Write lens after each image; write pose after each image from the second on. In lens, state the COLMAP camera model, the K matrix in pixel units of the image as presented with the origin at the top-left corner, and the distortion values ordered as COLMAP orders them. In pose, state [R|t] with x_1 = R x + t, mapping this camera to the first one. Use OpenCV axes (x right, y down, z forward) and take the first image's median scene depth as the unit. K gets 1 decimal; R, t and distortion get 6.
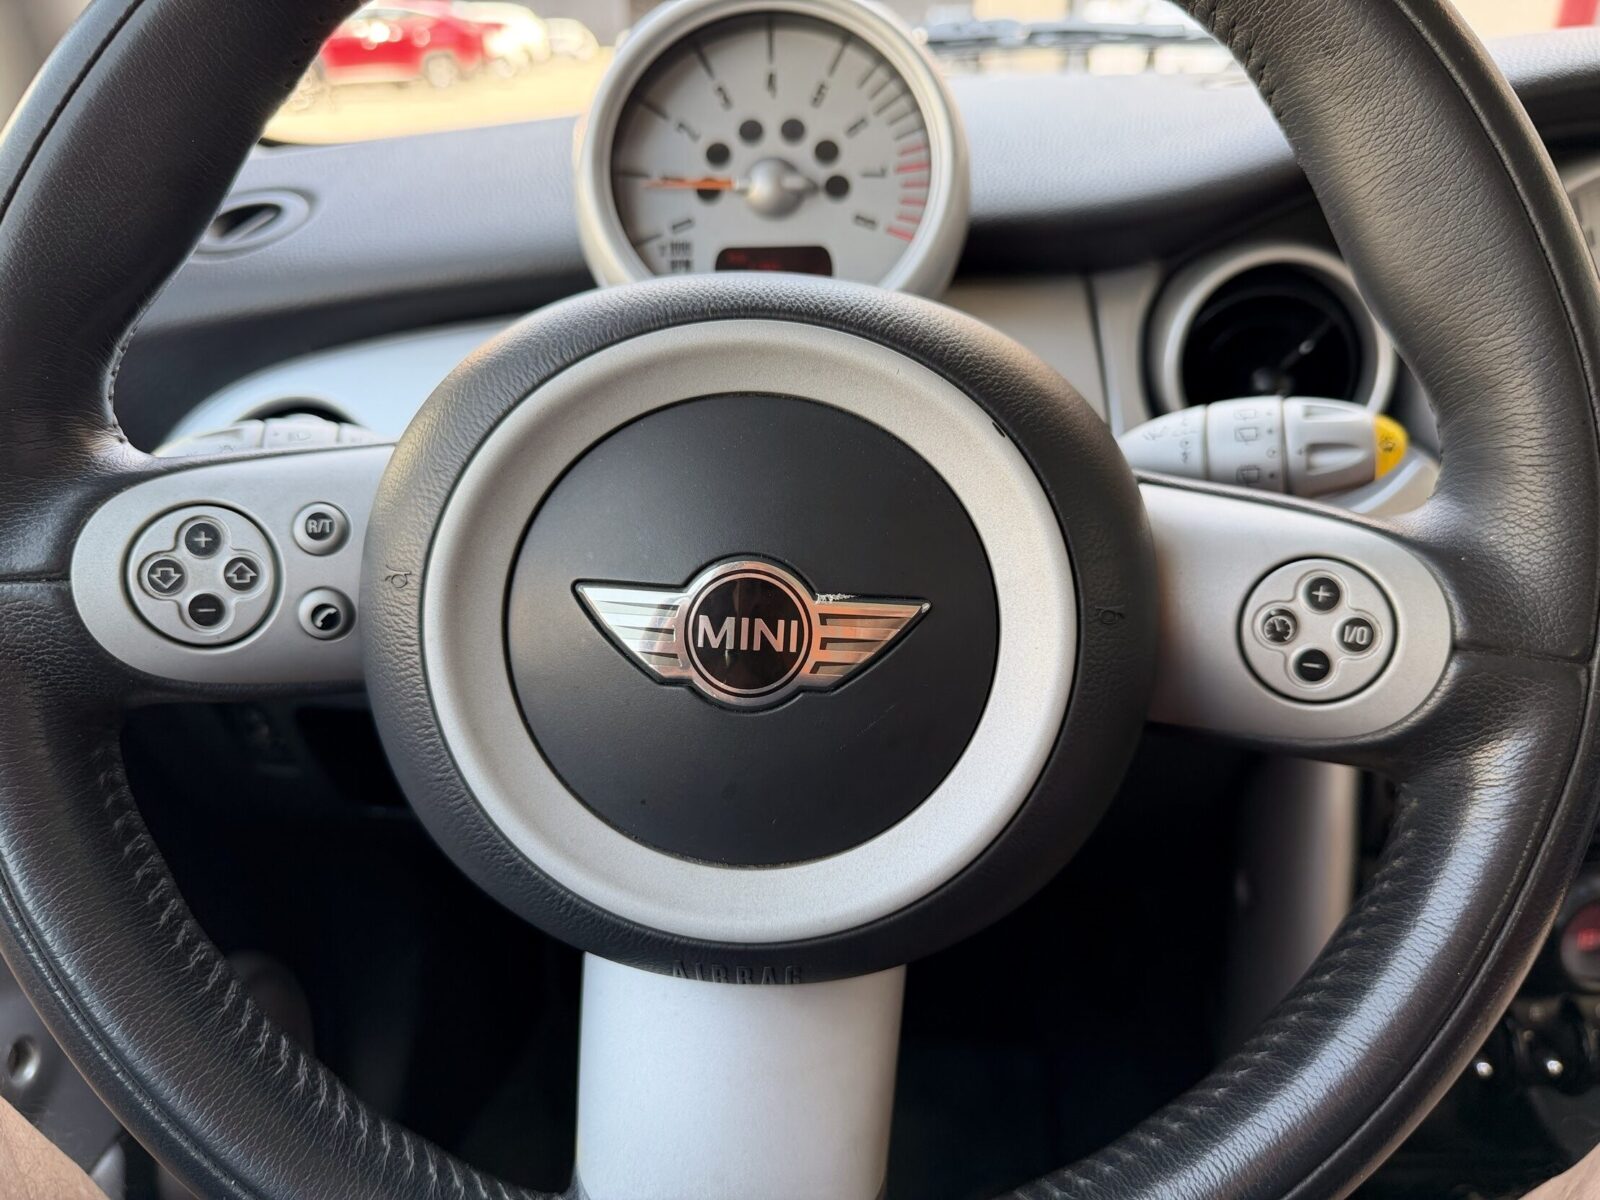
lens RADIAL K [[1193.3, 0, 801.7], [0, 1193.3, 632.2], [0, 0, 1]] dist [0.001553, -0.010021]
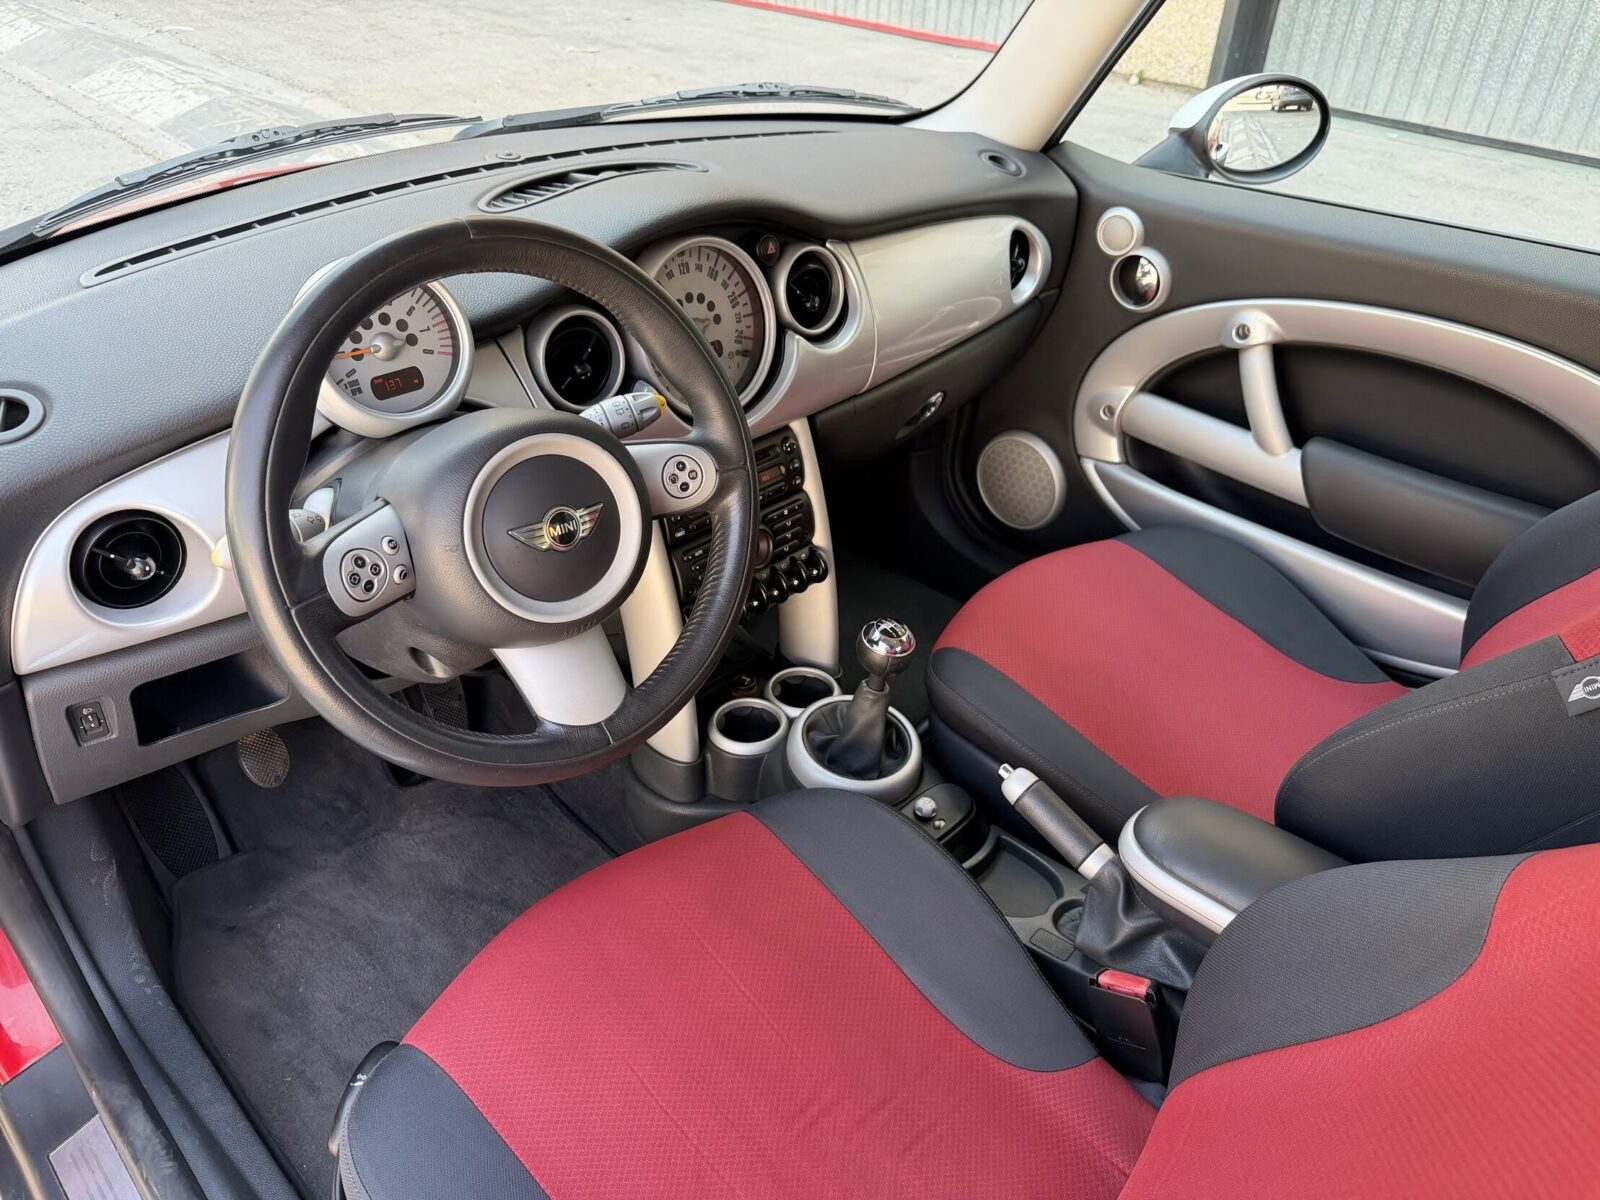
lens RADIAL K [[1109.8, 0, 799.7], [0, 1109.8, 650.6], [0, 0, 1]] dist [0.000240, -0.008170]
pose [[0.719513, -0.386497, 0.576994, -1.282130], [0.274739, 0.921462, 0.274637, -0.304709], [-0.637824, -0.039082, 0.769190, -1.598613]]
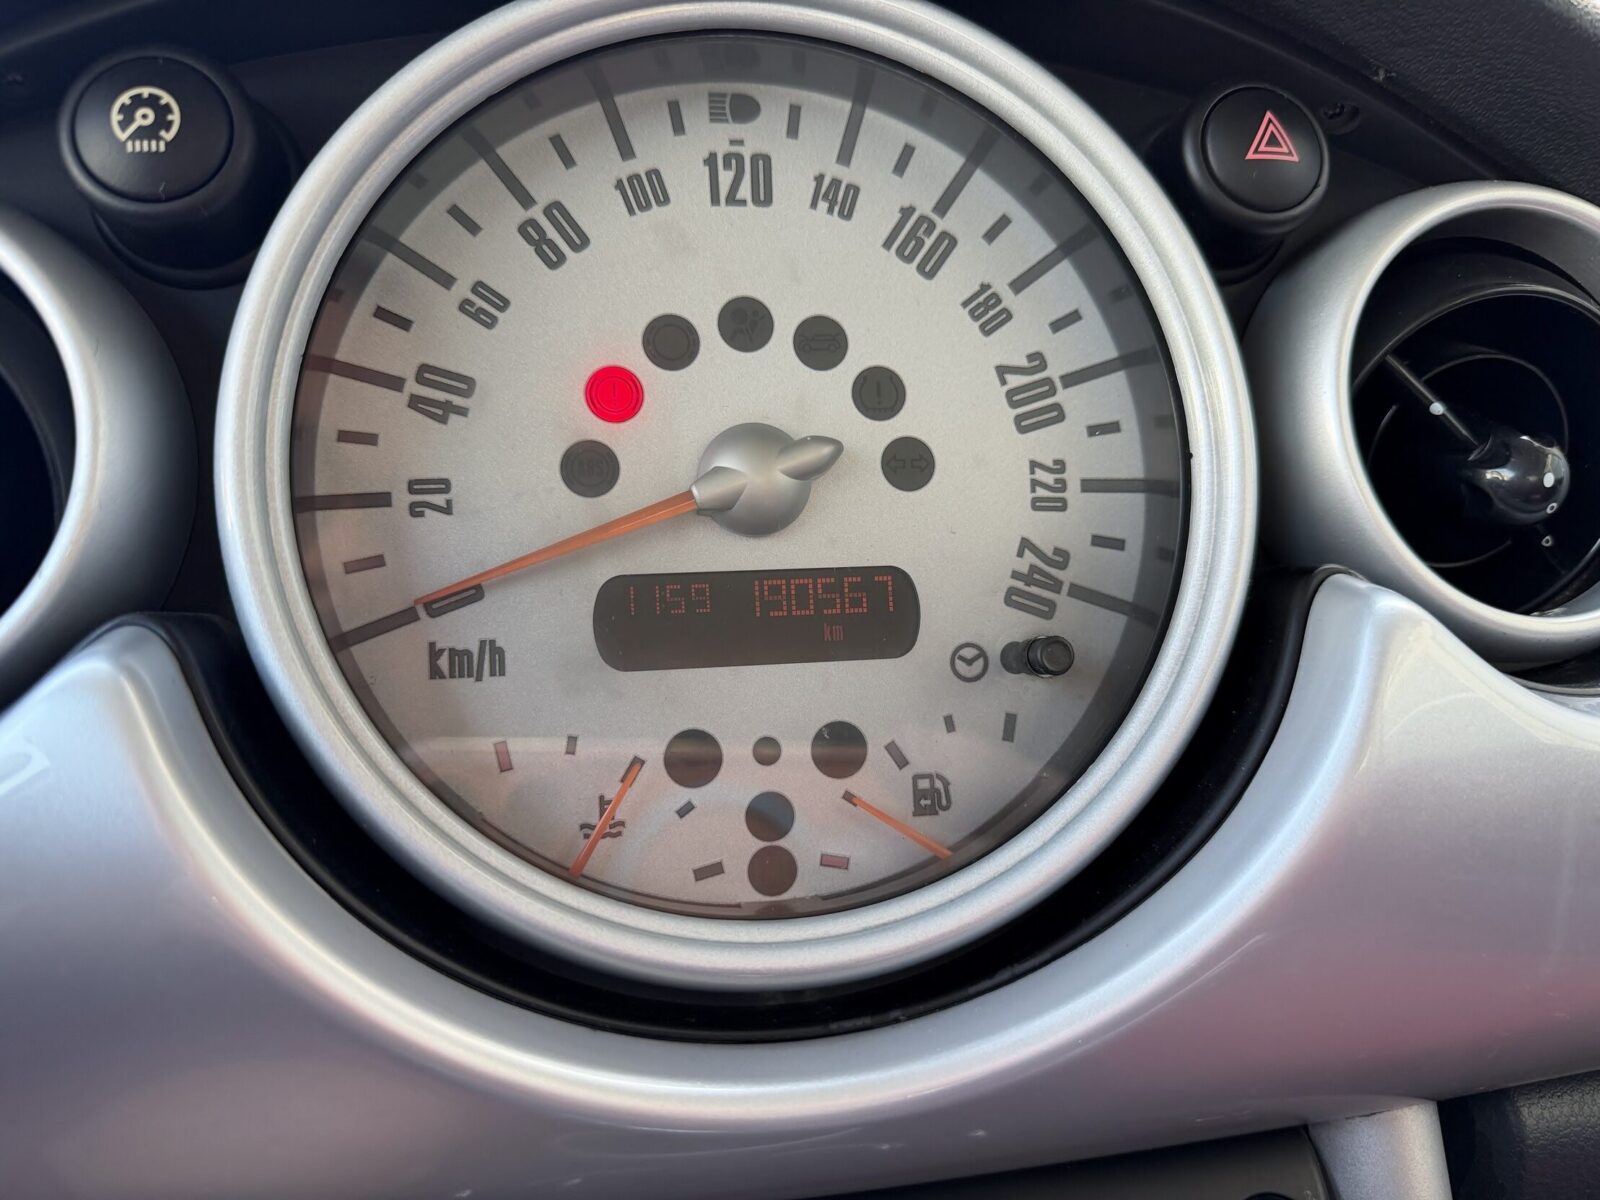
lens RADIAL K [[1193.3, 0, 801.7], [0, 1193.3, 632.2], [0, 0, 1]] dist [0.001553, -0.010021]
pose [[0.988927, -0.031668, 0.144985, 1.120844], [0.068194, 0.964682, -0.254437, -0.071479], [-0.131807, 0.261507, 0.956160, 1.020359]]
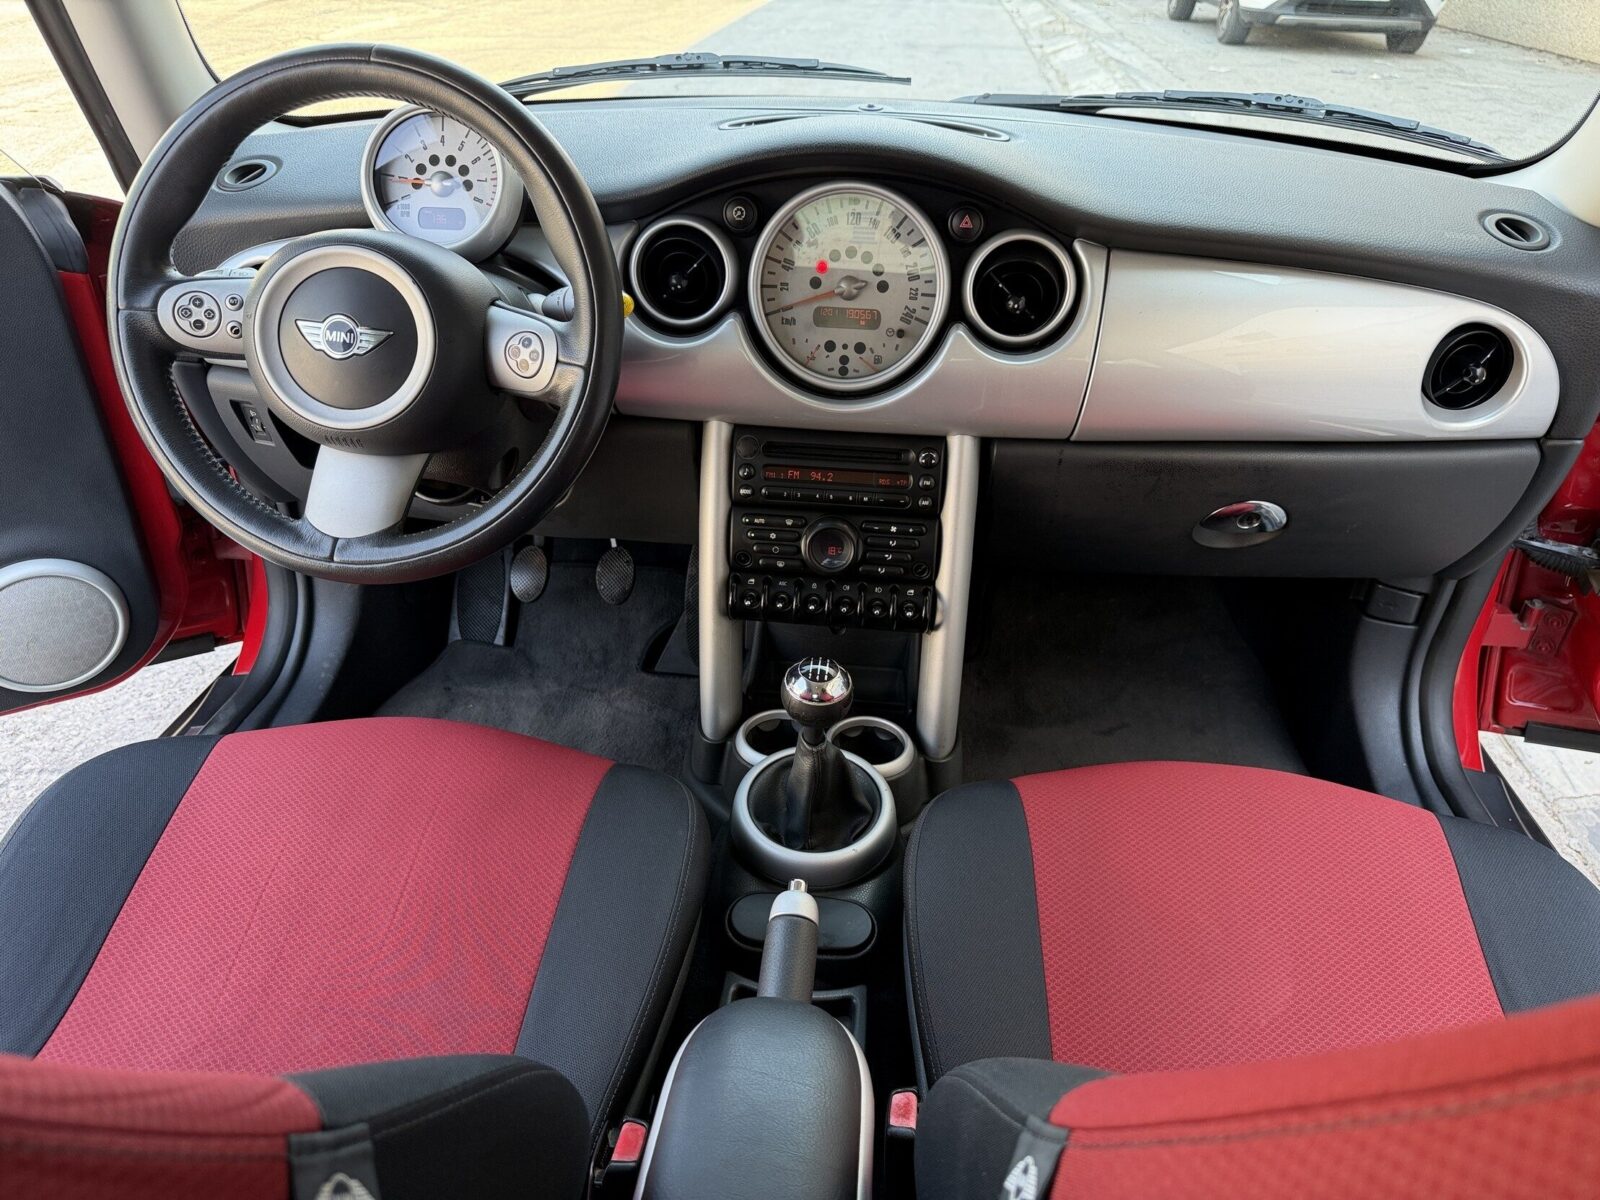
lens RADIAL K [[1109.8, 0, 799.7], [0, 1109.8, 650.6], [0, 0, 1]] dist [0.000240, -0.008170]
pose [[0.992733, 0.091694, -0.077927, 1.439135], [-0.081322, 0.988538, 0.127198, 0.339736], [0.088697, -0.119936, 0.988811, -1.947558]]
